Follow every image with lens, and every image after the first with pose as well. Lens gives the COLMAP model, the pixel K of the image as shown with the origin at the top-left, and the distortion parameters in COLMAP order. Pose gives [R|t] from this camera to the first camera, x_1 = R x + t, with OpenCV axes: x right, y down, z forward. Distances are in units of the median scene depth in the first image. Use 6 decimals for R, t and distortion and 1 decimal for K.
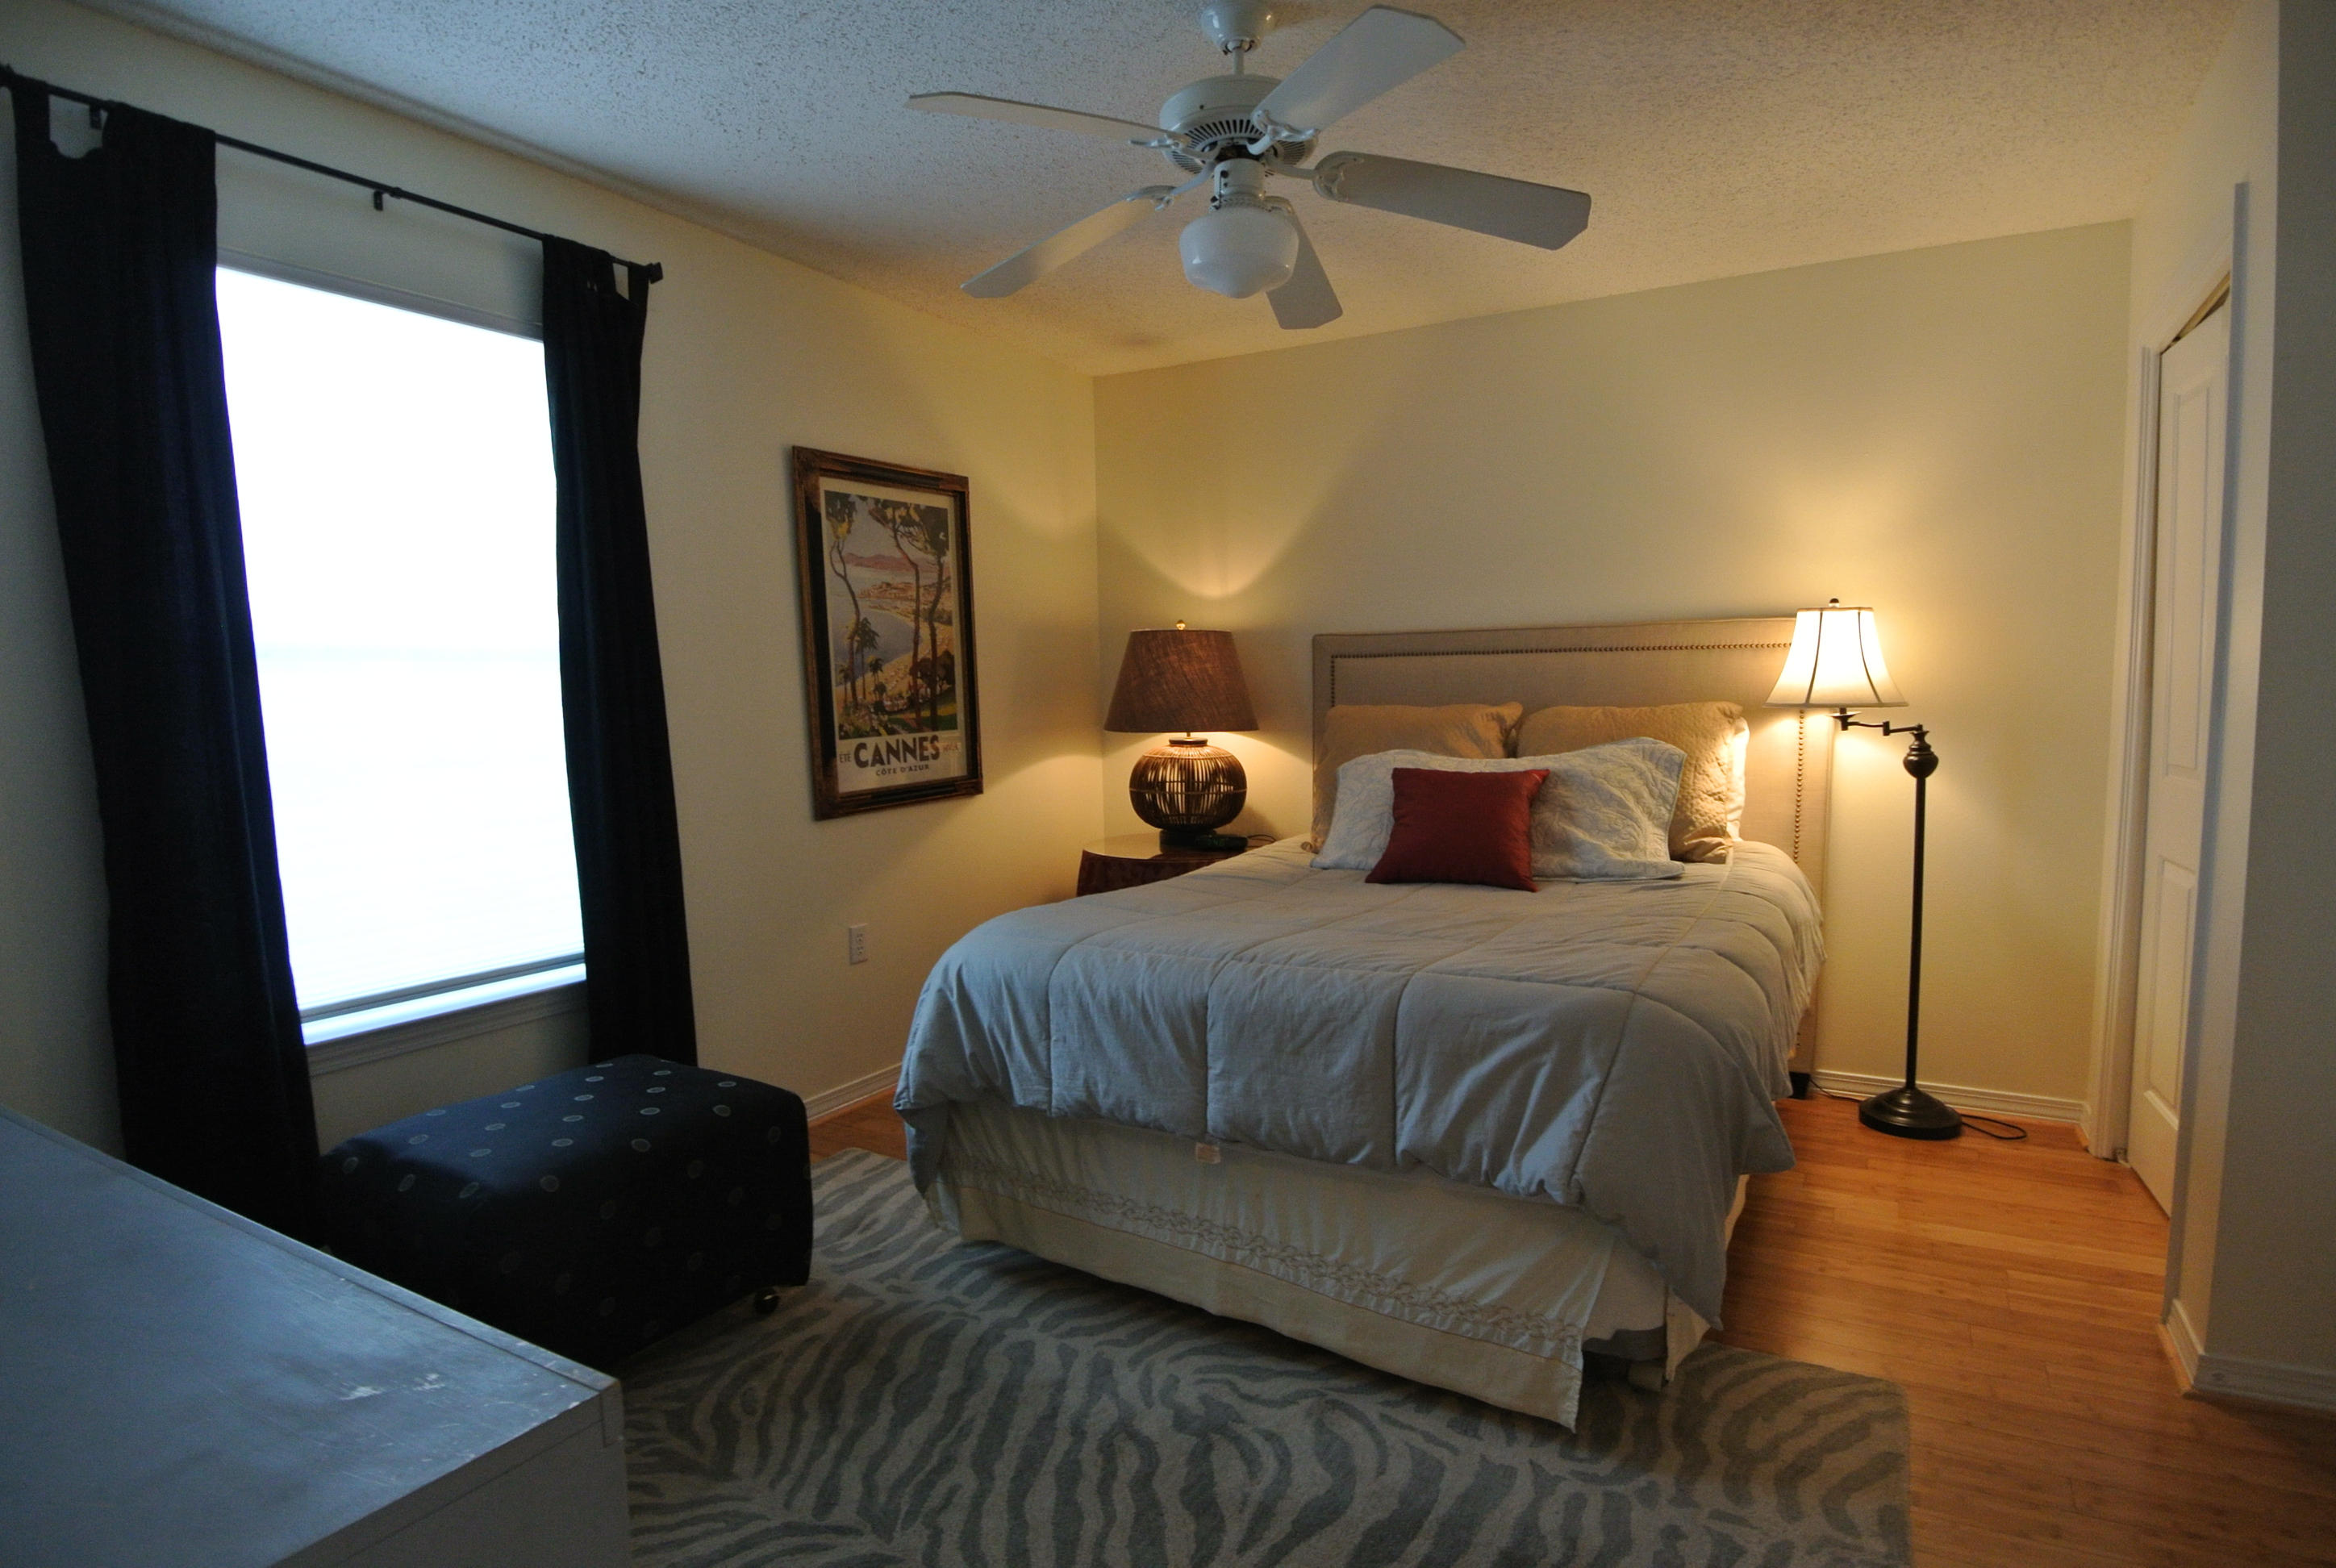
lens RADIAL K [[1227.9, 0, 1189.8], [0, 1227.9, 801.8], [0, 0, 1]] dist [0.003698, -0.031823]
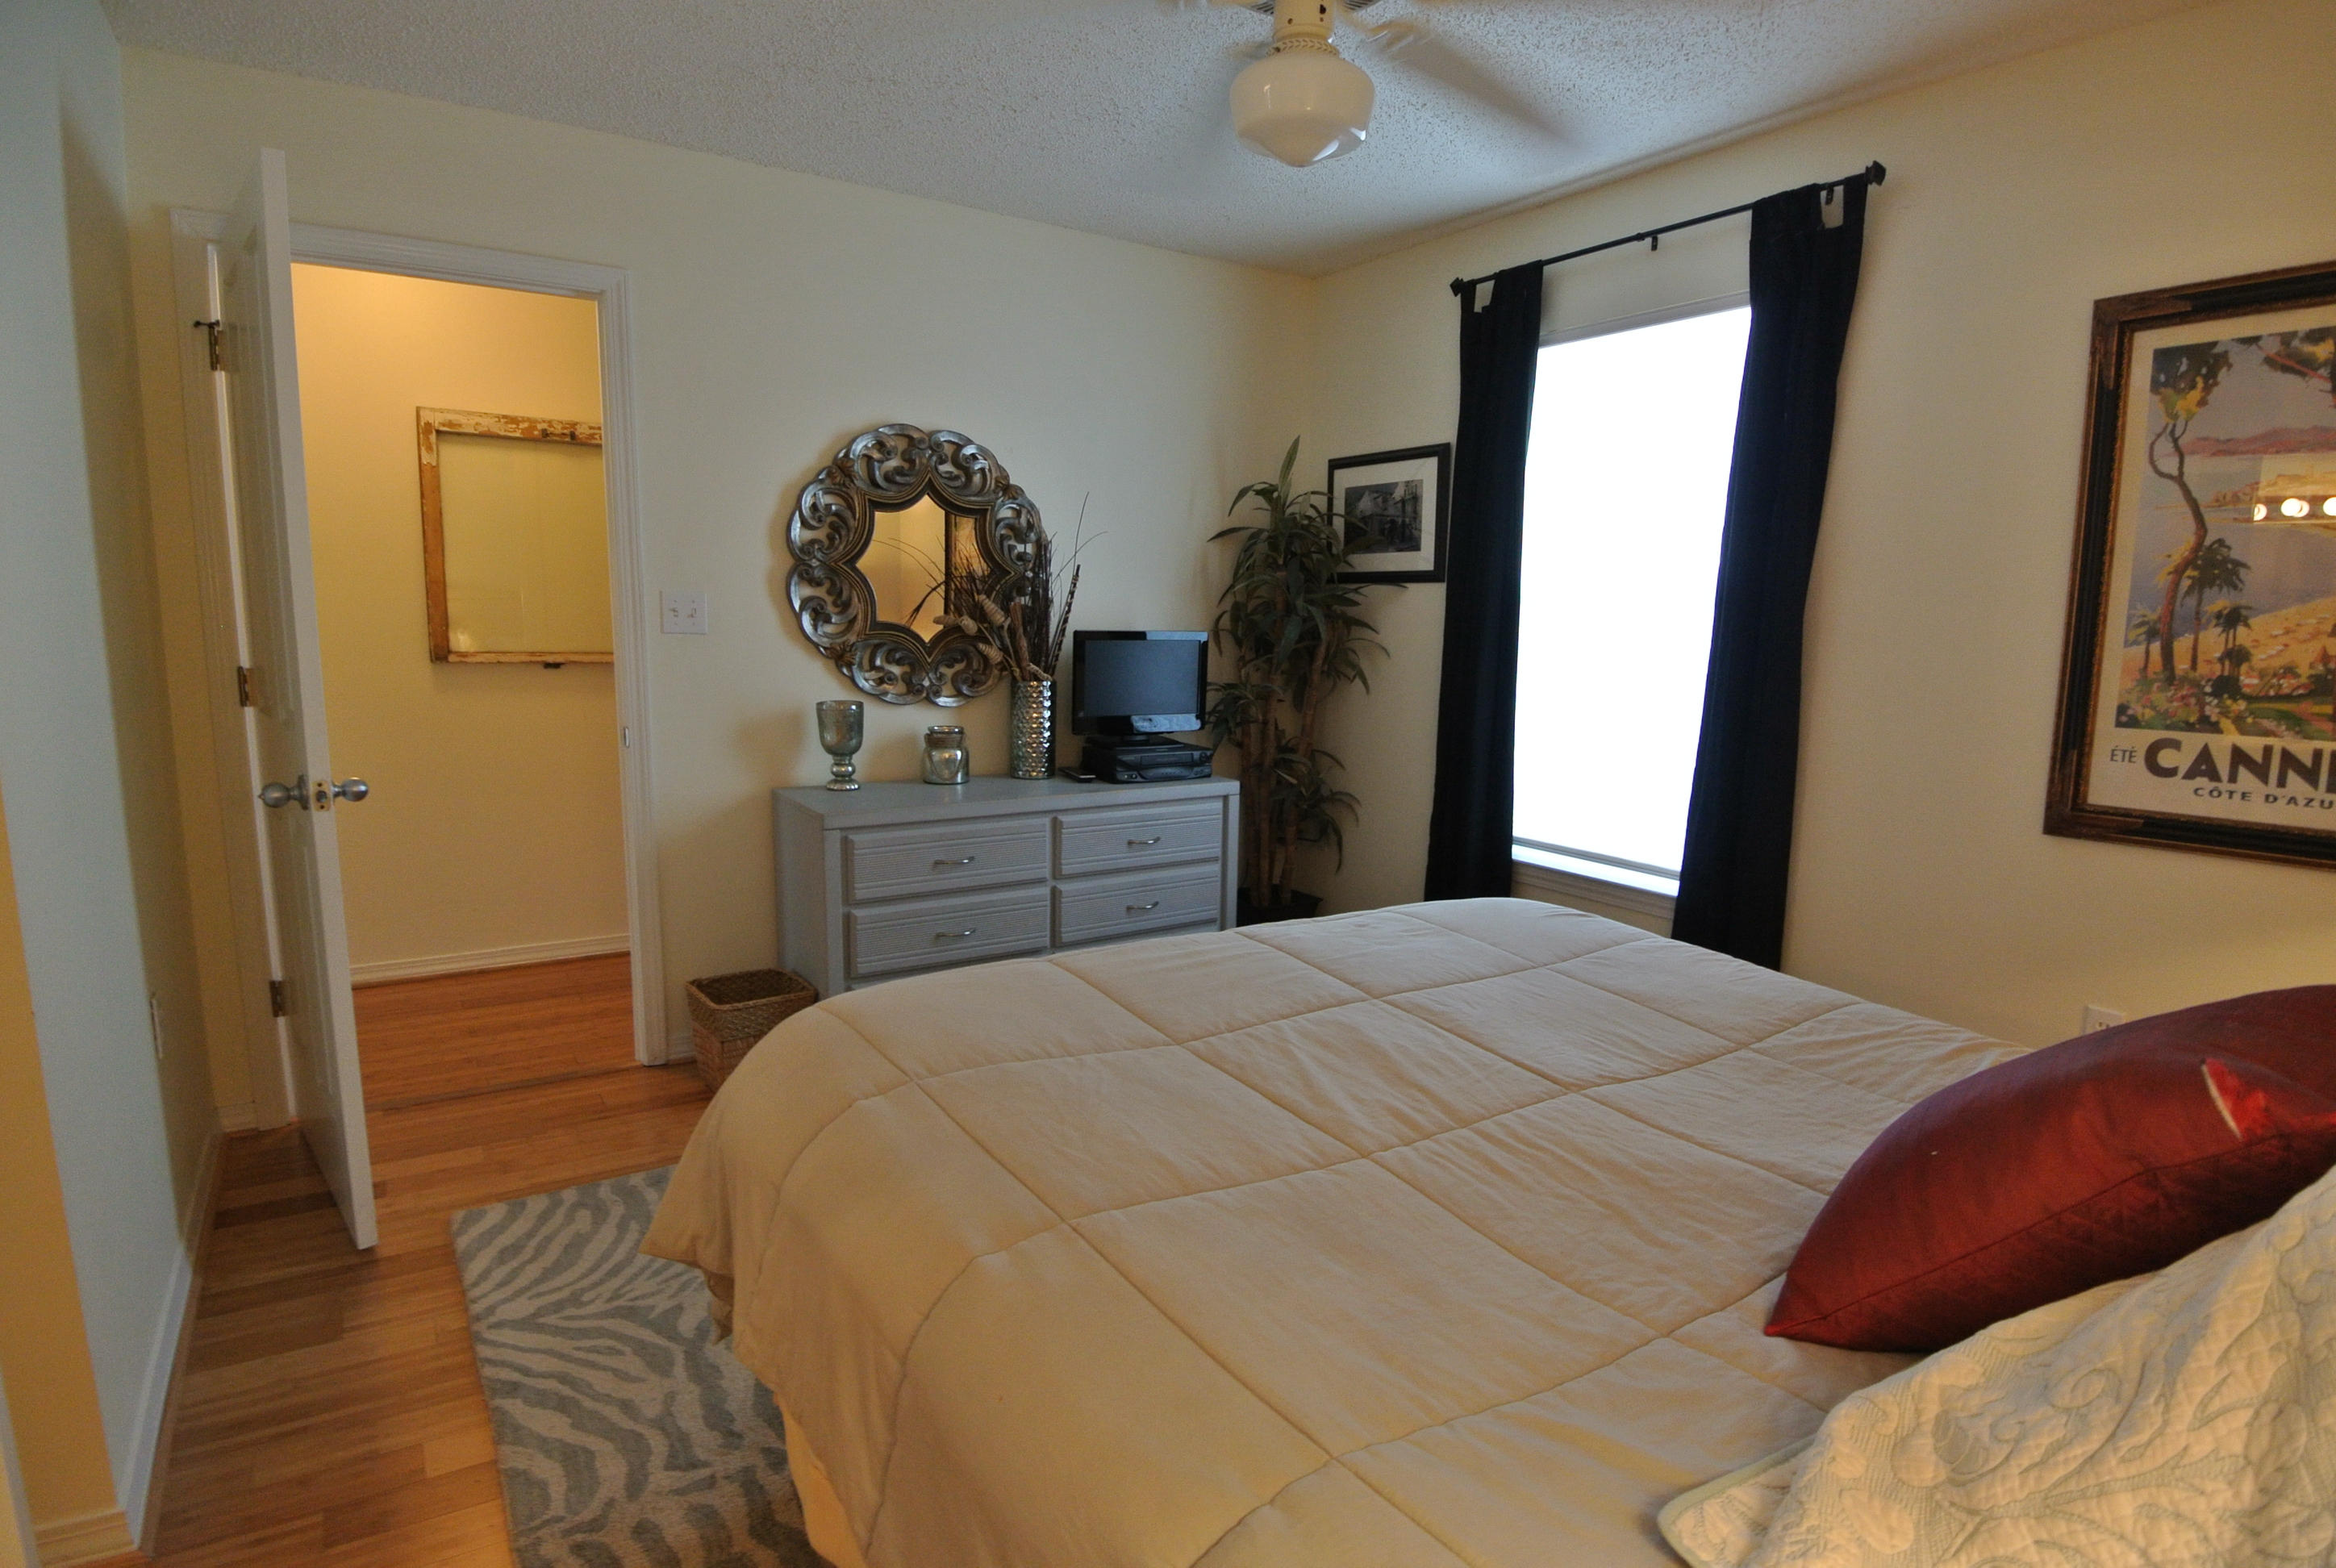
lens RADIAL K [[1227.9, 0, 1189.8], [0, 1227.9, 801.8], [0, 0, 1]] dist [0.003698, -0.031823]
pose [[-0.448492, 0.139129, -0.882892, 0.527529], [-0.101149, 0.973564, 0.204799, -0.094944], [0.888045, 0.181154, -0.422563, 0.834453]]
